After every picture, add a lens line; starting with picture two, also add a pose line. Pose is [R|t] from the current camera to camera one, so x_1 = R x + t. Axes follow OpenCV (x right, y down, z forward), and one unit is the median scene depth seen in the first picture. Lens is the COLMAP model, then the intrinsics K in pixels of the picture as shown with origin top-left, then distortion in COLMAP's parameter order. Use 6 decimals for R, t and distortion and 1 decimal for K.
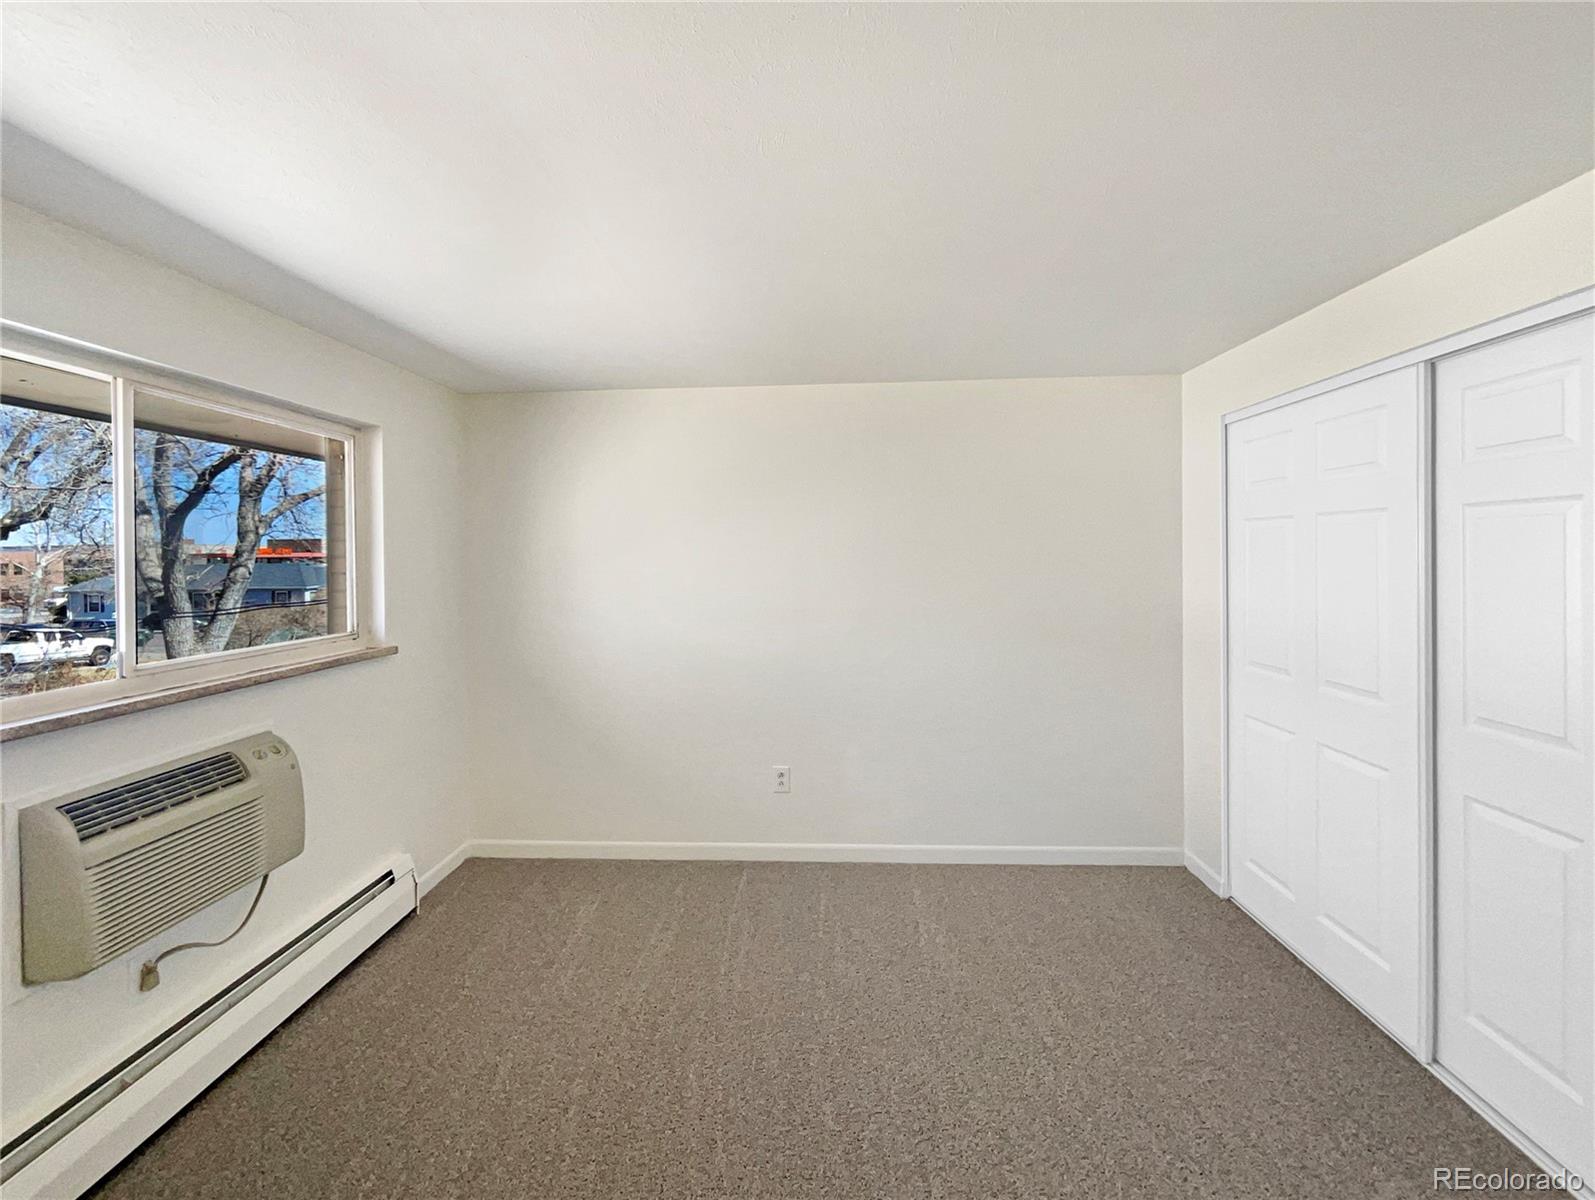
lens RADIAL K [[655.9, 0, 795.8], [0, 655.9, 605.6], [0, 0, 1]] dist [-0.000489, -0.000306]
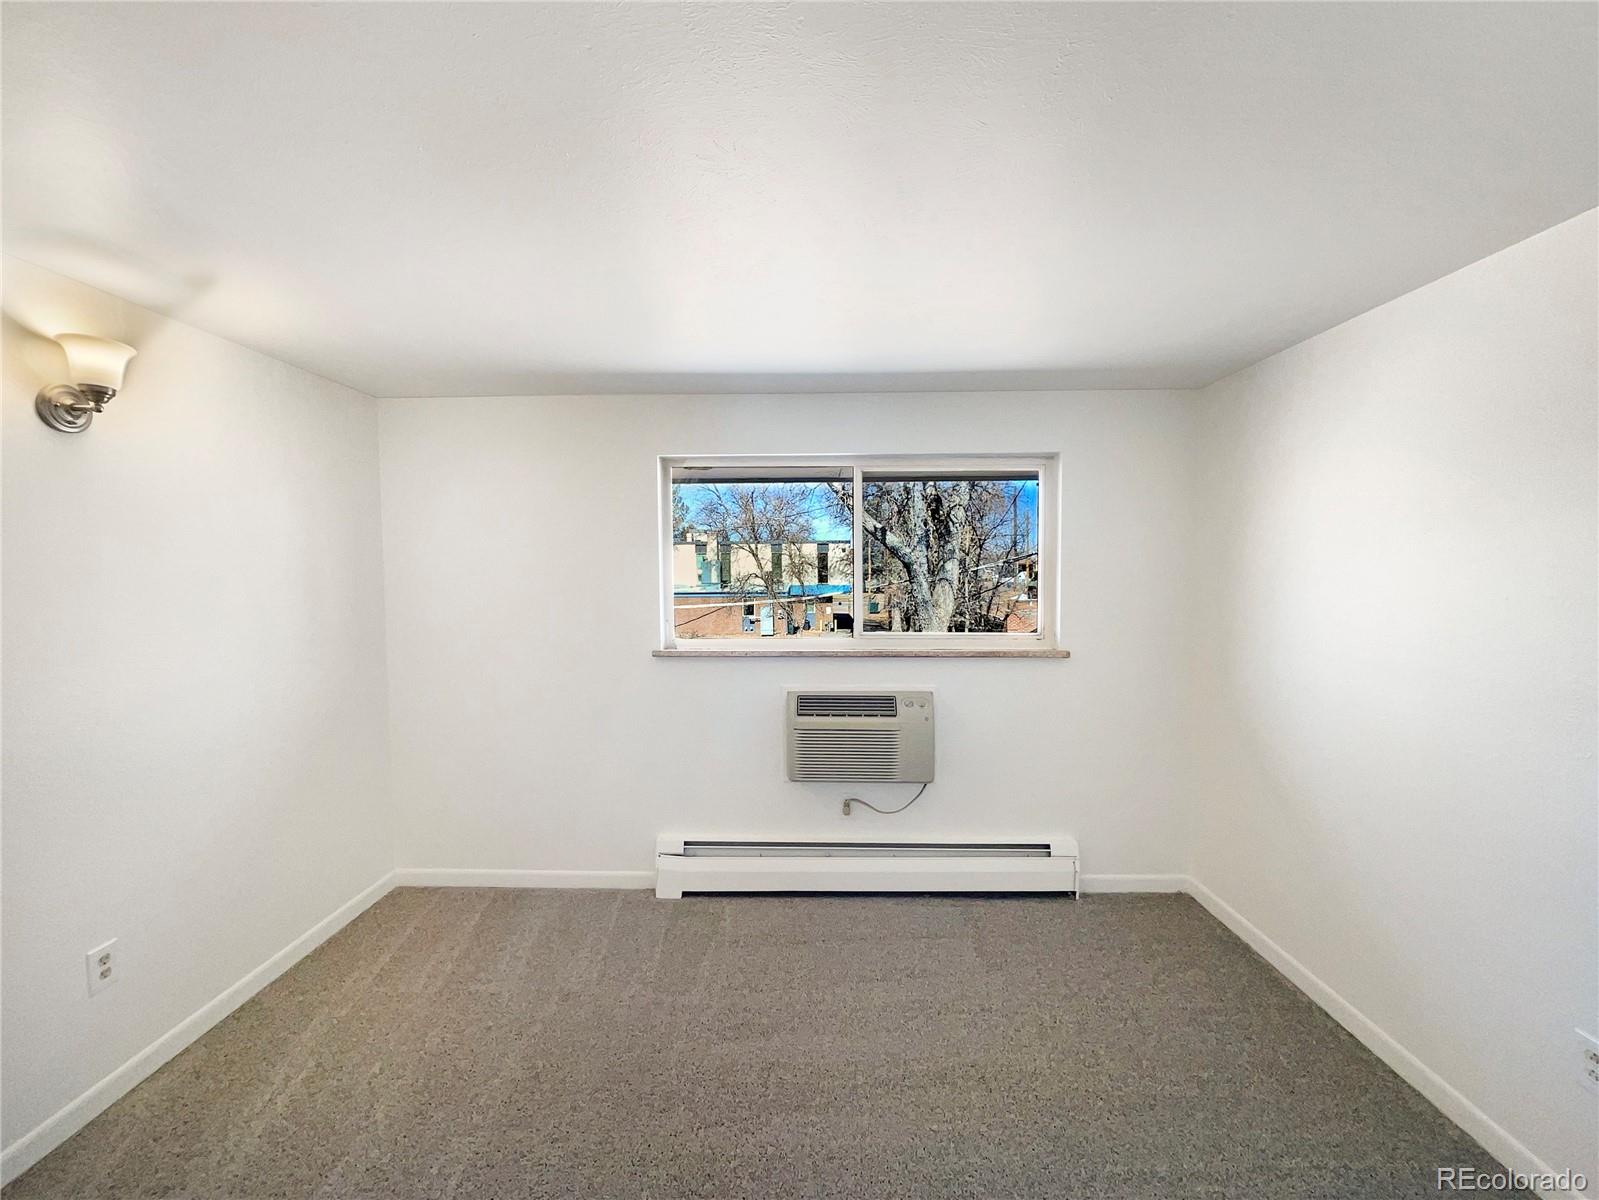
lens RADIAL K [[657.6, 0, 797.8], [0, 657.6, 605.6], [0, 0, 1]] dist [-0.000489, -0.000306]
pose [[0.029033, 0.114721, -0.992973, 0.477637], [-0.072674, 0.991005, 0.112369, -0.108032], [0.996933, 0.068901, 0.037109, 0.521514]]
